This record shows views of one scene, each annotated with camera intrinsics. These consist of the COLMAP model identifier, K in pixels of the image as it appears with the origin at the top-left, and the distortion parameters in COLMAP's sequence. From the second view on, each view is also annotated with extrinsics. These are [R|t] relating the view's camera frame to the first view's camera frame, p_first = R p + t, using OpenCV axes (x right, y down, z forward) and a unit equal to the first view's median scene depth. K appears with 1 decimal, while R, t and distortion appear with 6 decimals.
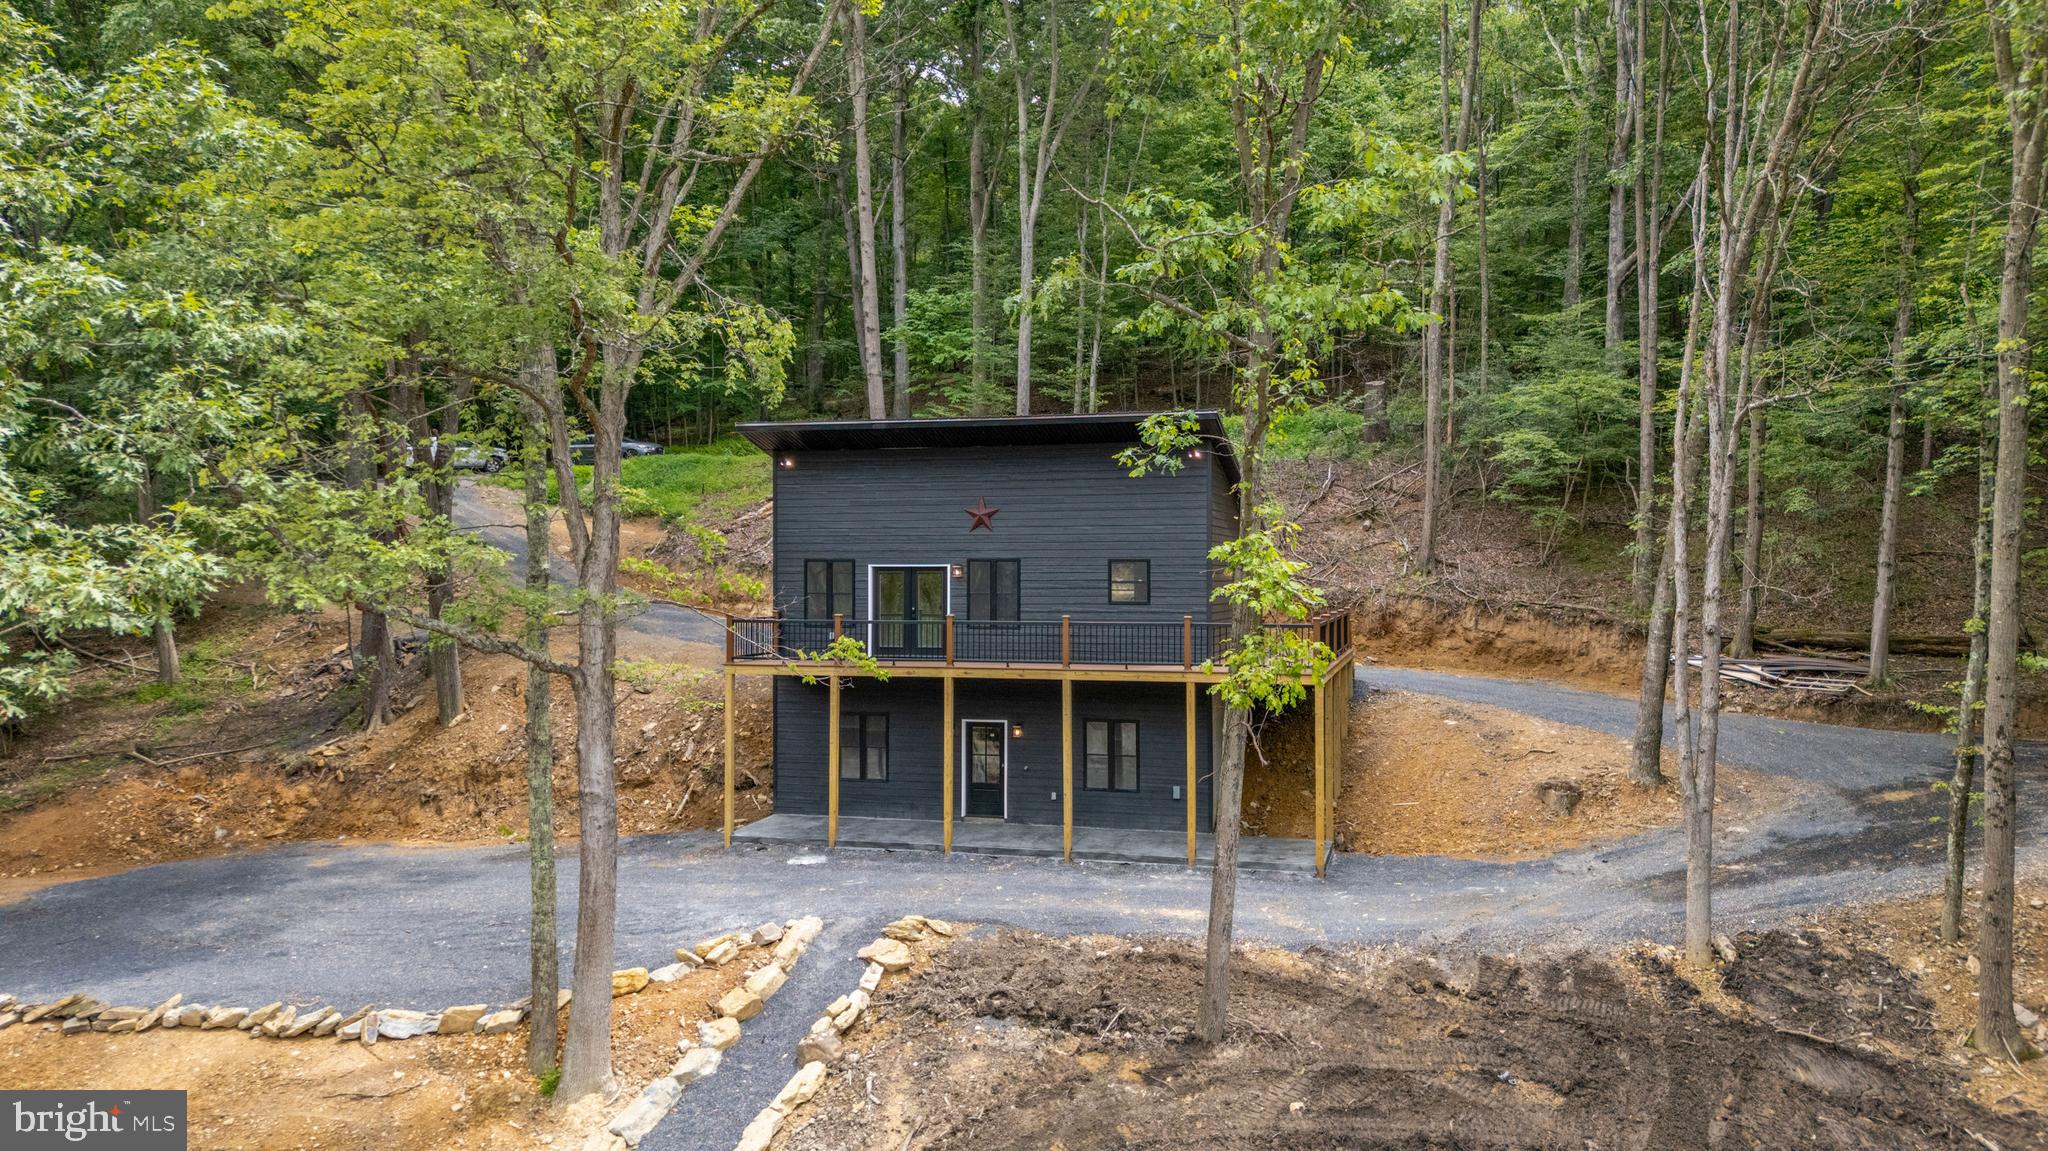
lens RADIAL K [[1401.8, 0, 1028.3], [0, 1401.8, 589.7], [0, 0, 1]] dist [0.046989, -0.046678]
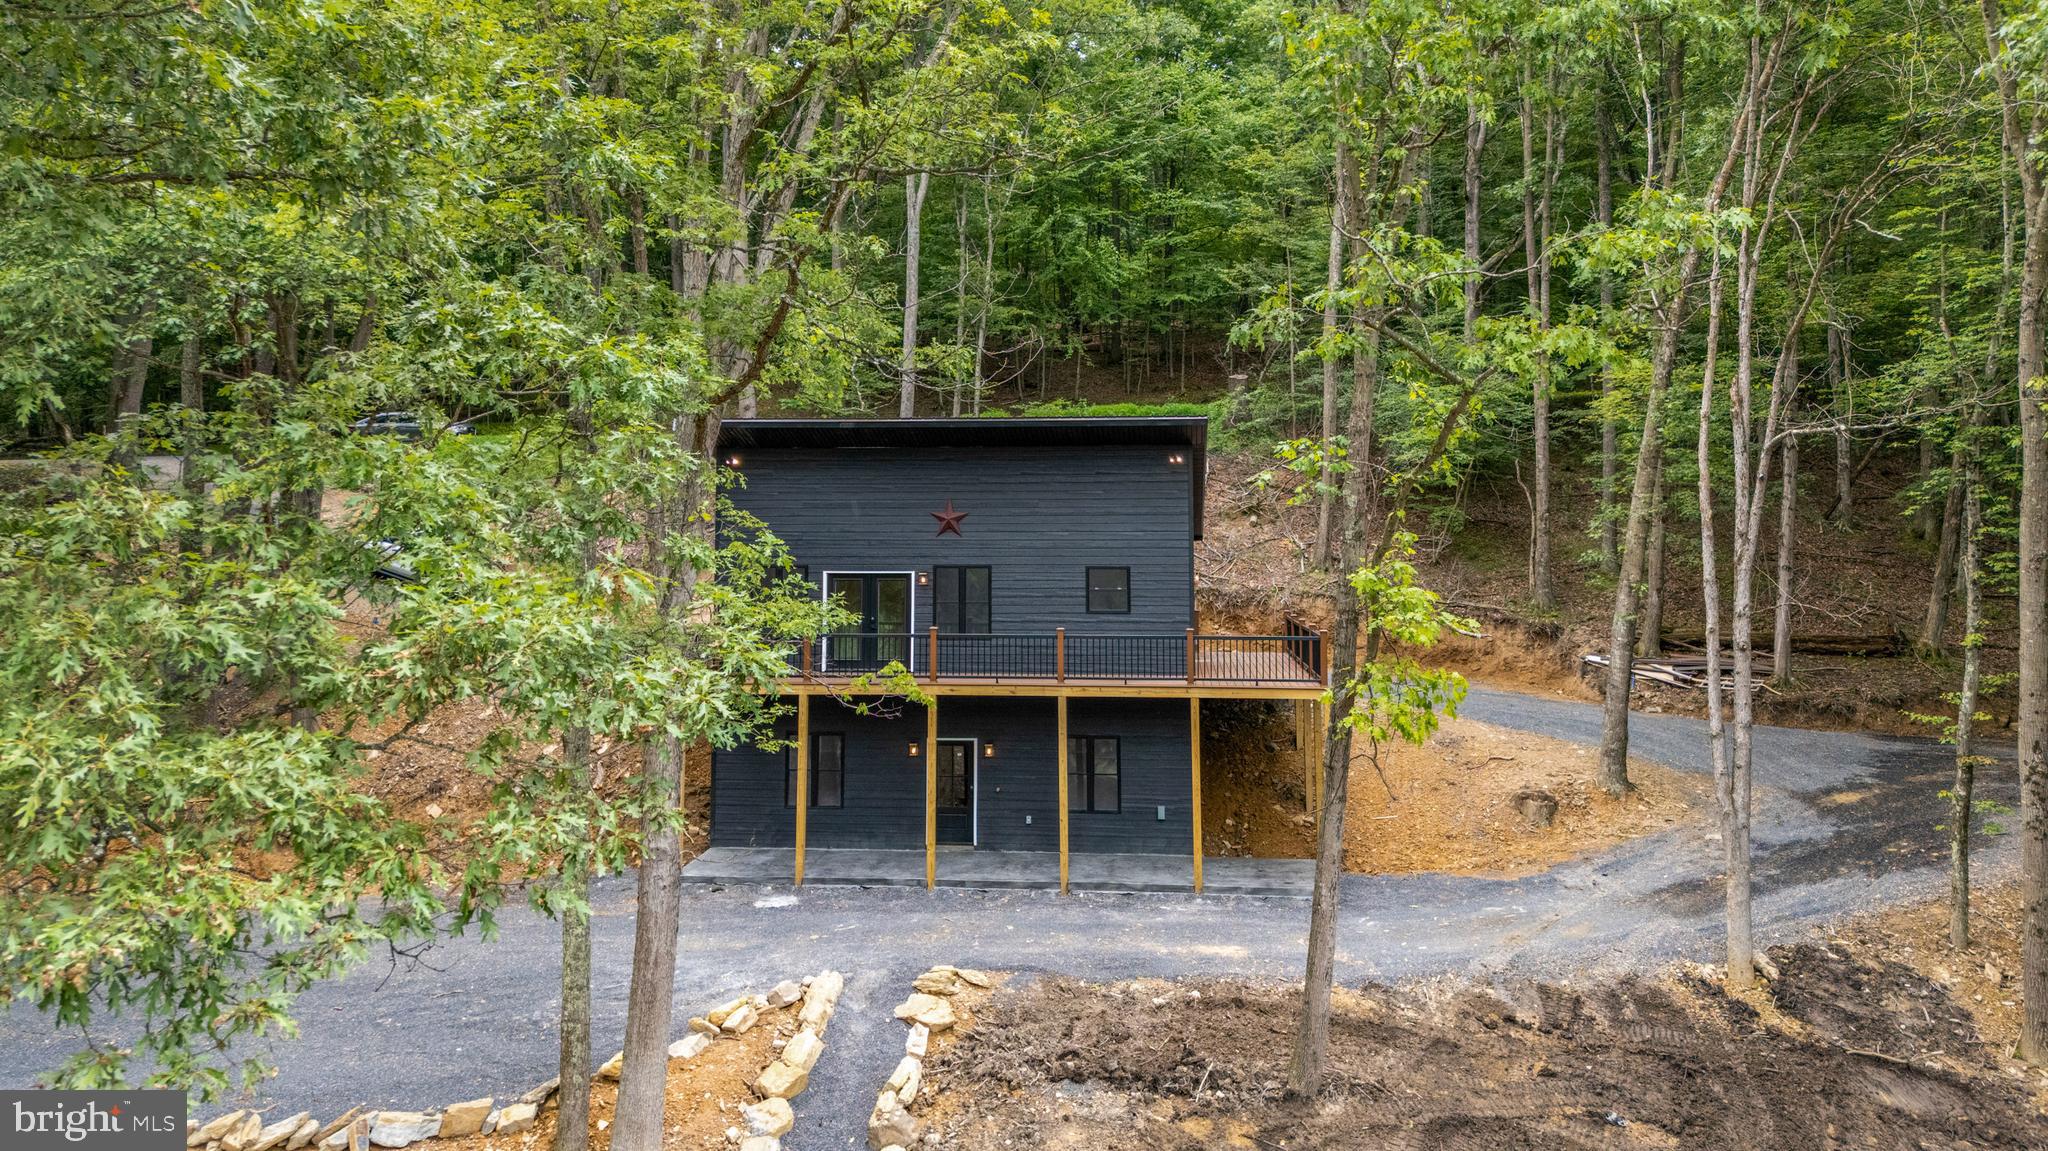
lens RADIAL K [[1452.1, 0, 1010.3], [0, 1452.1, 435.4], [0, 0, 1]] dist [0.032438, -0.021985]
pose [[0.987420, 0.012516, 0.157622, -0.204533], [0.002027, 0.995778, -0.091767, -0.026570], [-0.158105, 0.090932, 0.983226, 0.029513]]
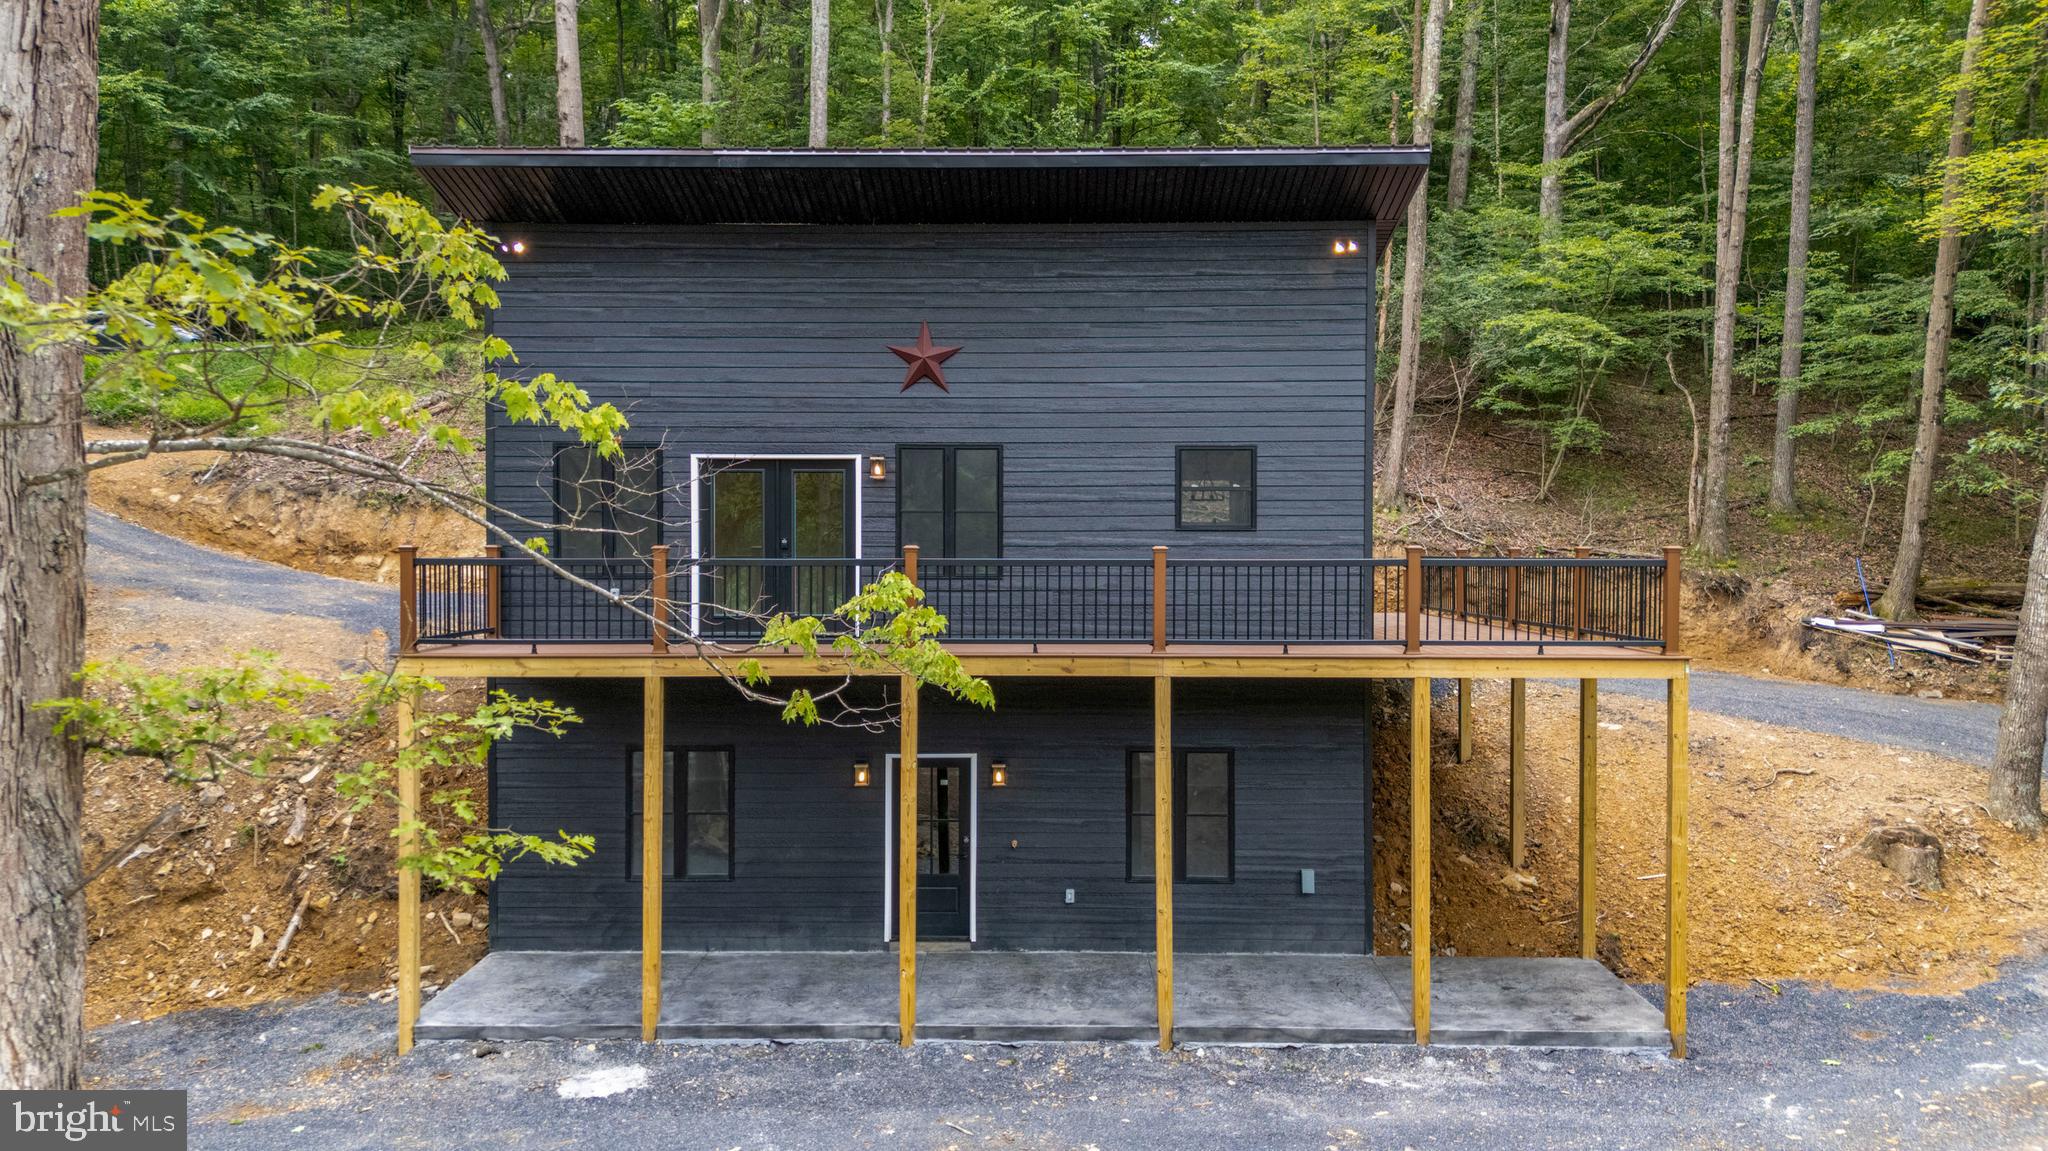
lens RADIAL K [[1466.0, 0, 1024.0], [0, 1466.0, 575.5], [0, 0, 1]] dist [0.024618, -0.002977]
pose [[0.969187, -0.003716, 0.246299, -0.181229], [0.001328, 0.999950, 0.009862, 0.029461], [-0.246323, -0.009231, 0.969144, 0.642687]]
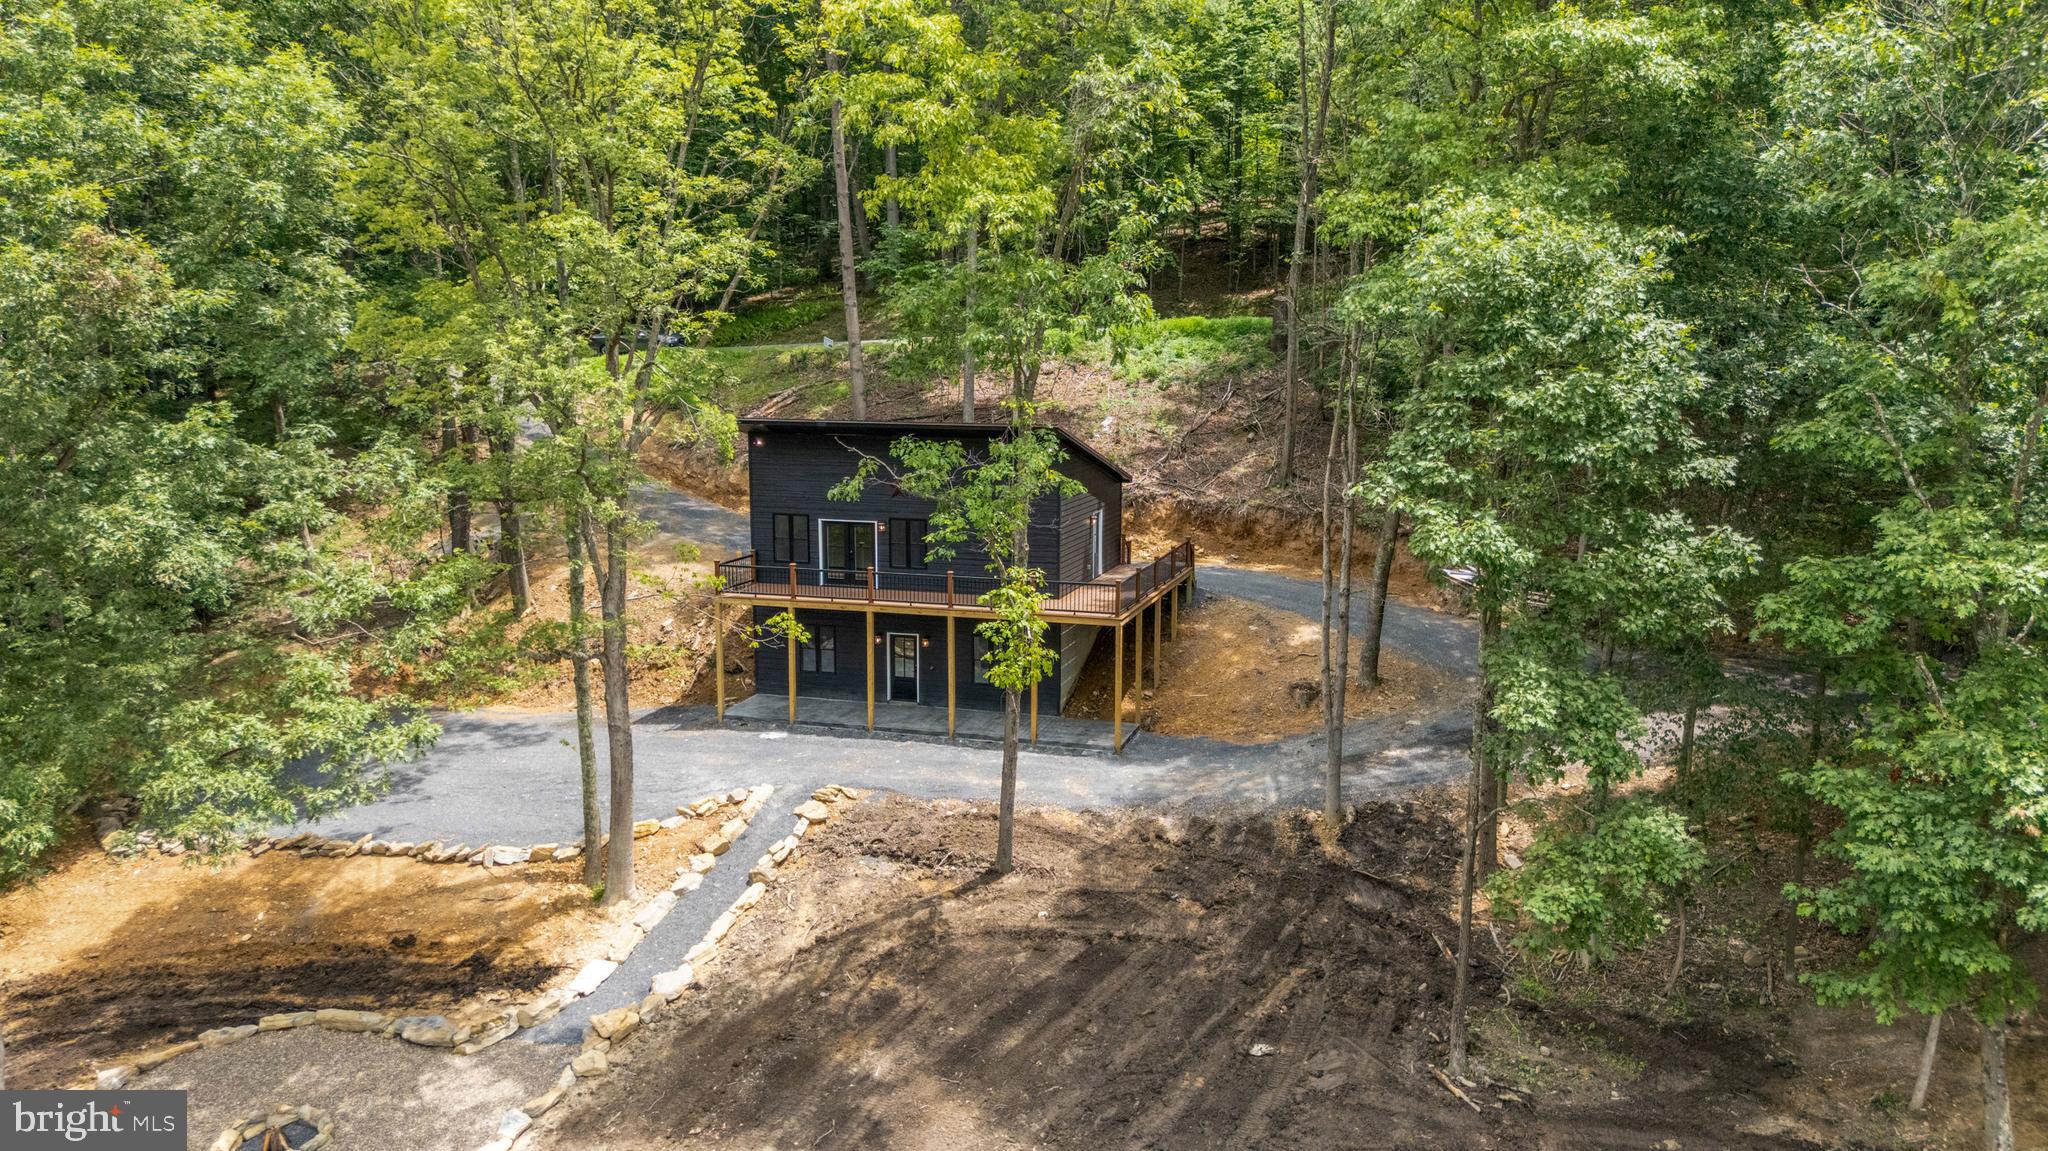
lens RADIAL K [[1361.8, 0, 1024.0], [0, 1361.8, 575.5], [0, 0, 1]] dist [0.055114, -0.083294]
pose [[0.999548, 0.007008, -0.029226, 0.178285], [-0.002706, 0.989470, 0.144712, -0.221275], [0.029933, -0.144568, 0.989042, -0.454176]]
